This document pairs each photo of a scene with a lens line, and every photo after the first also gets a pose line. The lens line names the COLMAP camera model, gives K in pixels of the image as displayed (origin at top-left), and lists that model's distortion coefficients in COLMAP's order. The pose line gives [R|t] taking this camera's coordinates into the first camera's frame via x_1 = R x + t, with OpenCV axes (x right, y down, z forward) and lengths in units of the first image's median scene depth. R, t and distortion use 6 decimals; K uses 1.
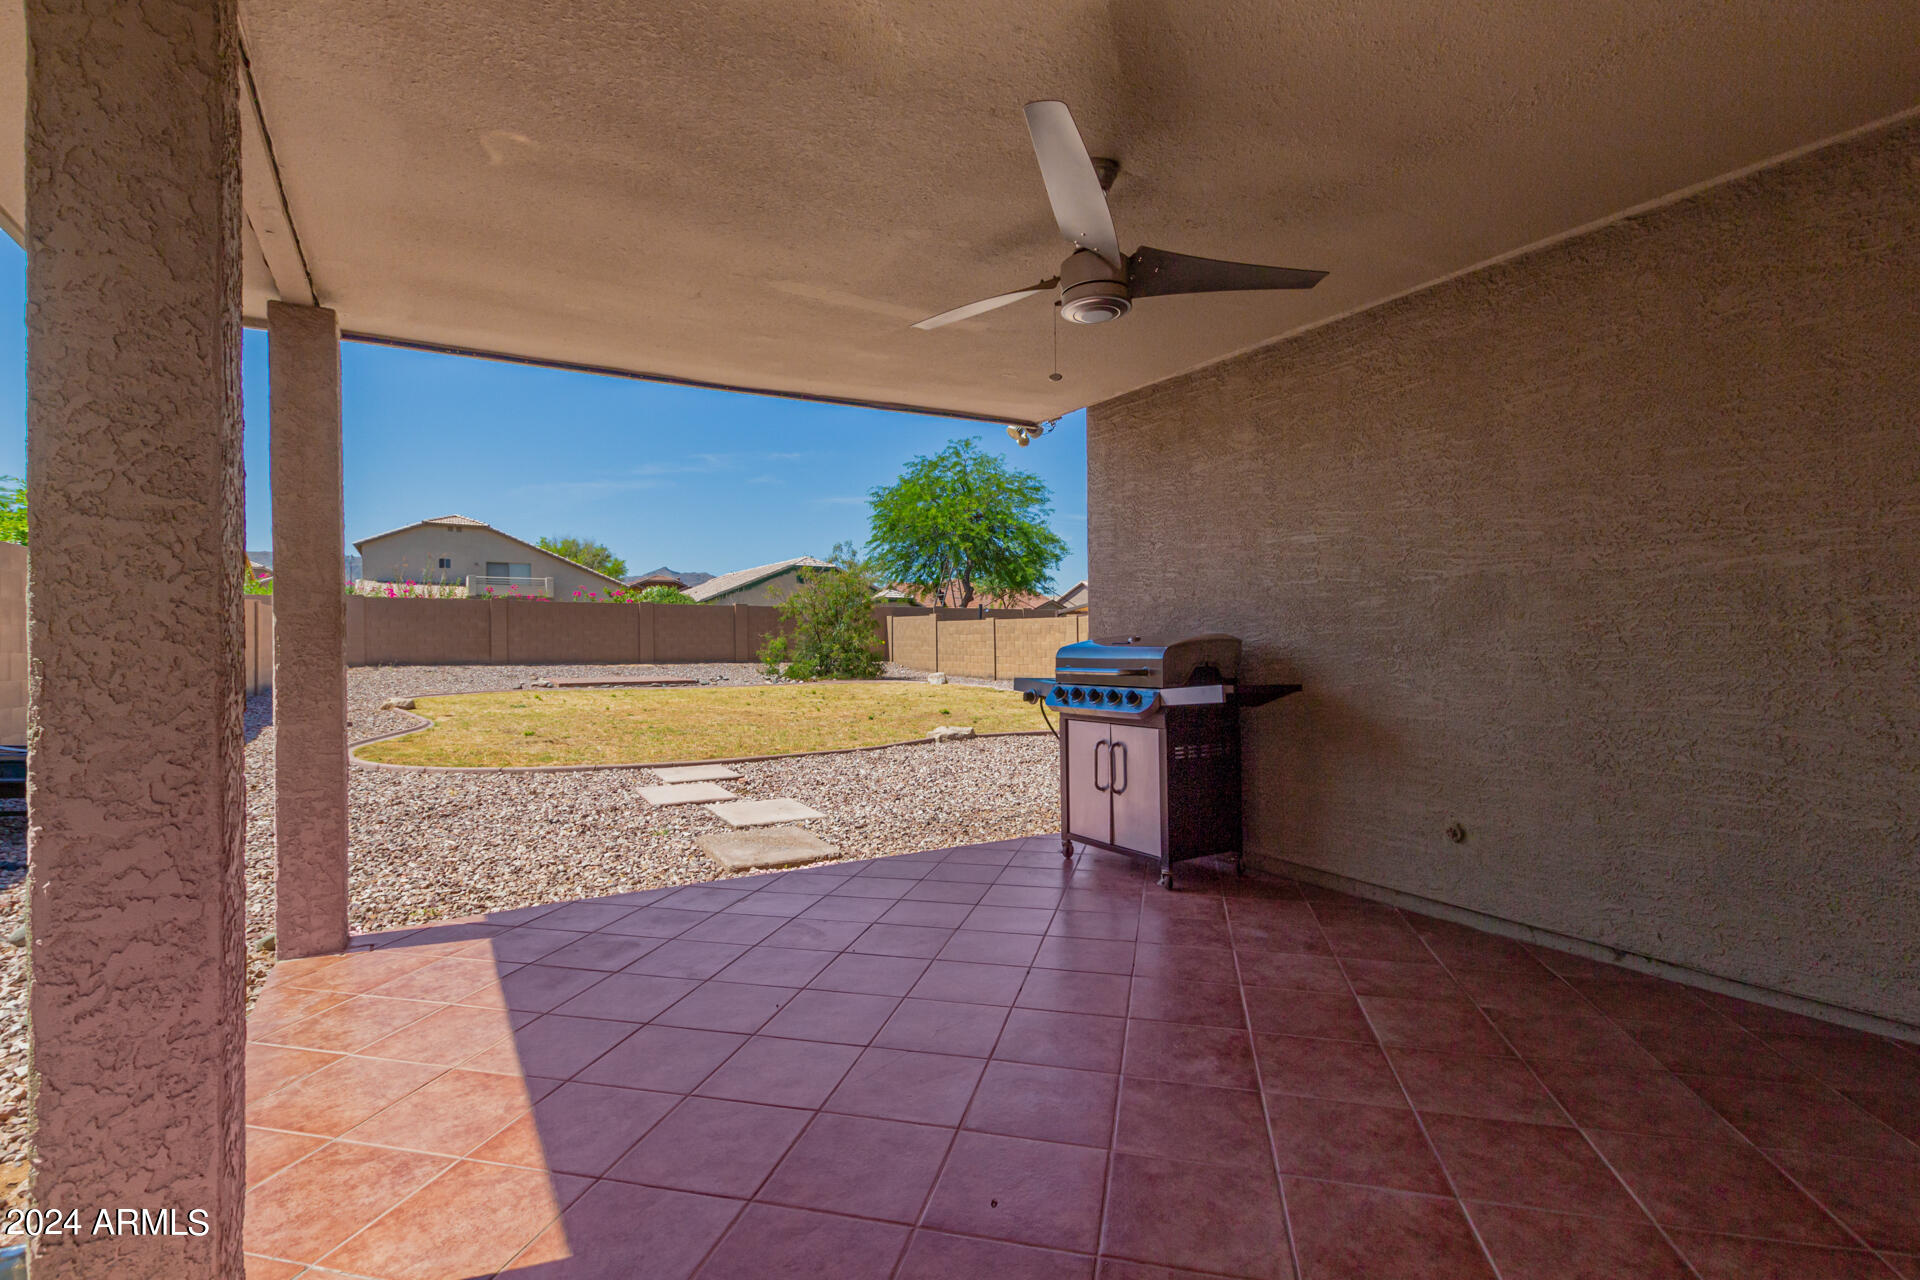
lens RADIAL K [[888.7, 0, 970.8], [0, 888.7, 652.7], [0, 0, 1]] dist [-0.002622, -0.000953]
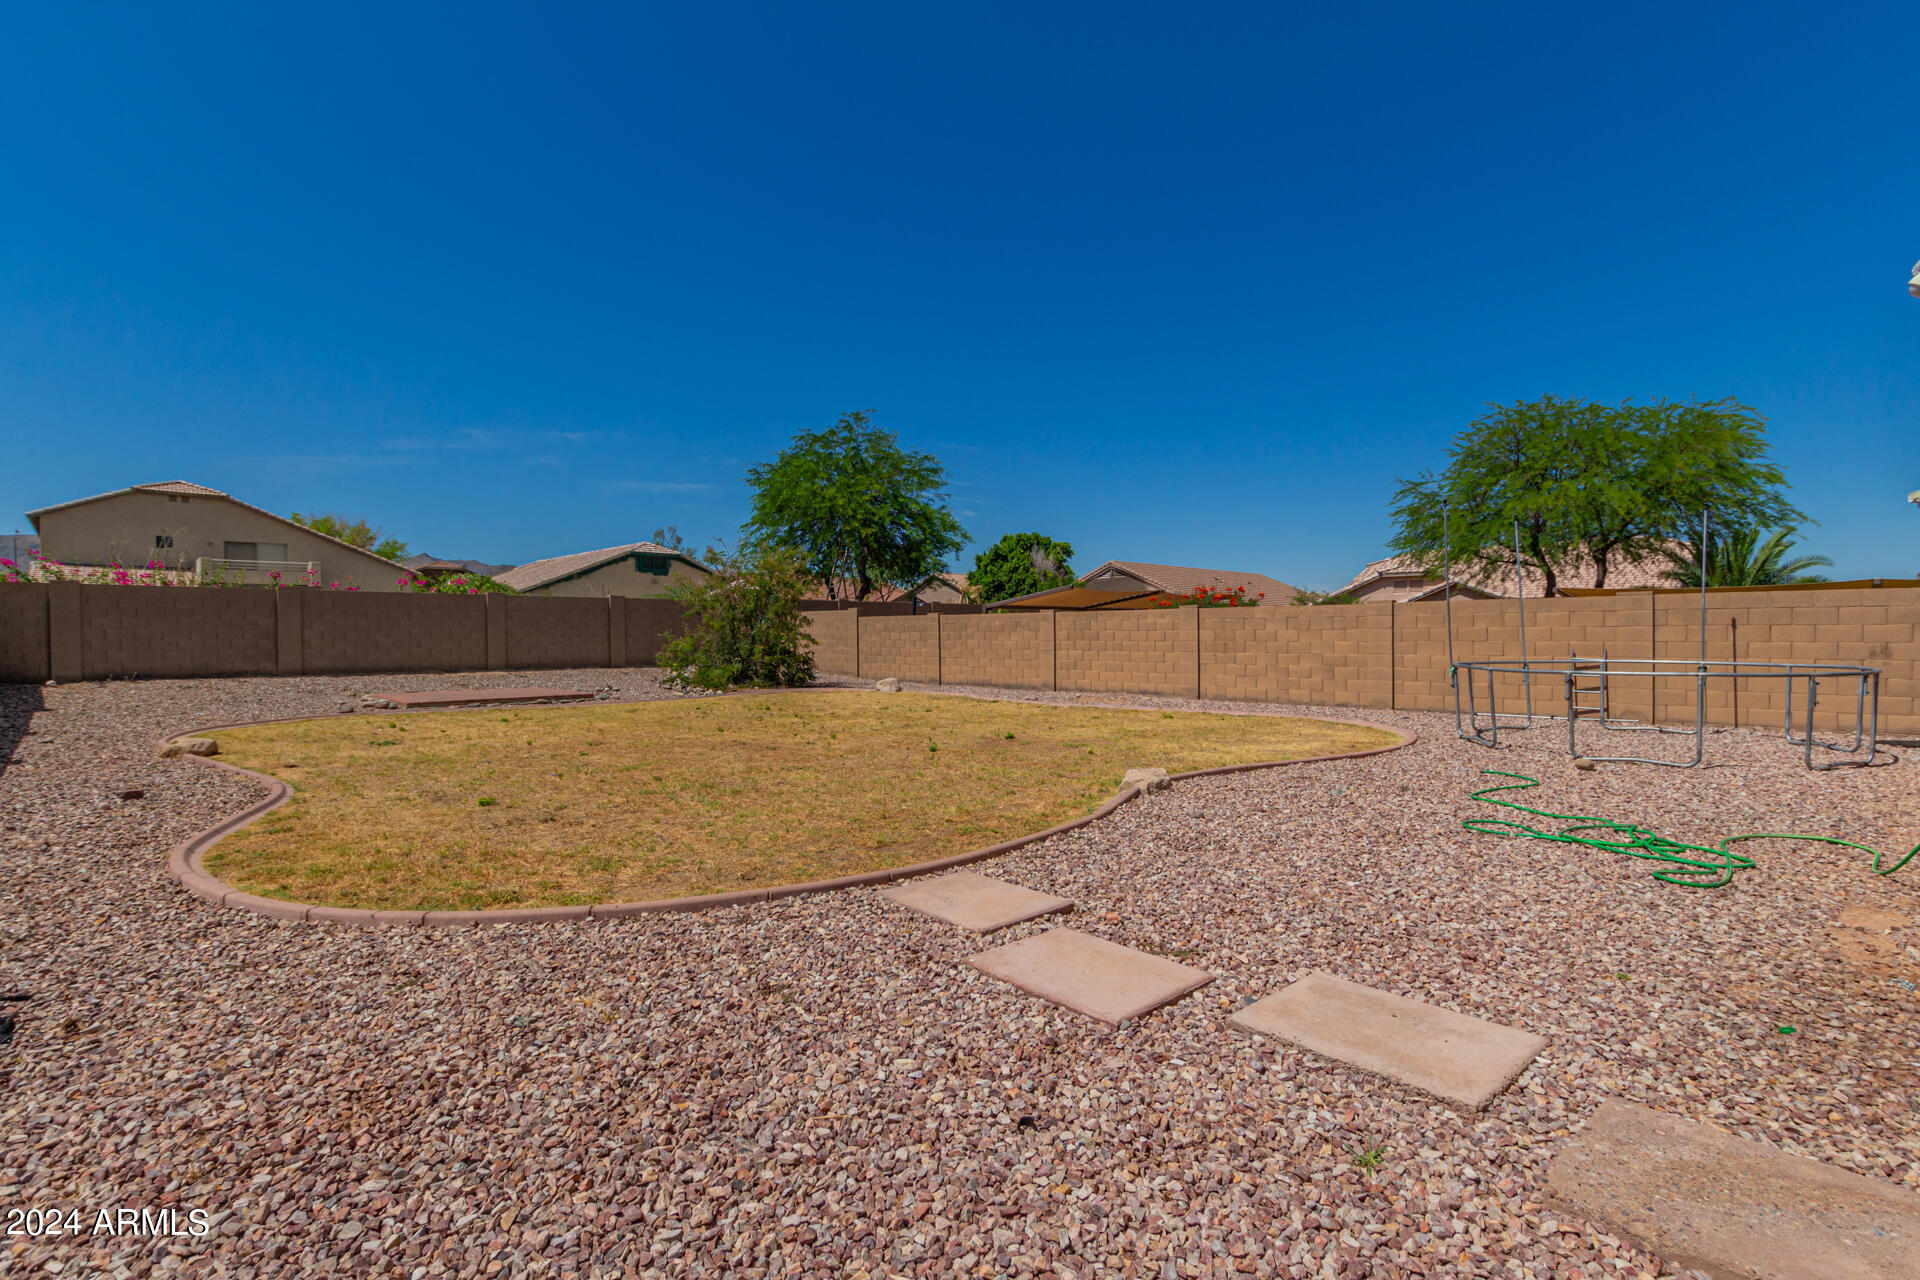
lens RADIAL K [[888.7, 0, 947.7], [0, 888.7, 623.1], [0, 0, 1]] dist [-0.002622, -0.000953]
pose [[0.976090, -0.001365, 0.217361, -0.142058], [0.007219, 0.999632, -0.026140, -0.006147], [-0.217246, 0.027084, 0.975741, 0.145809]]
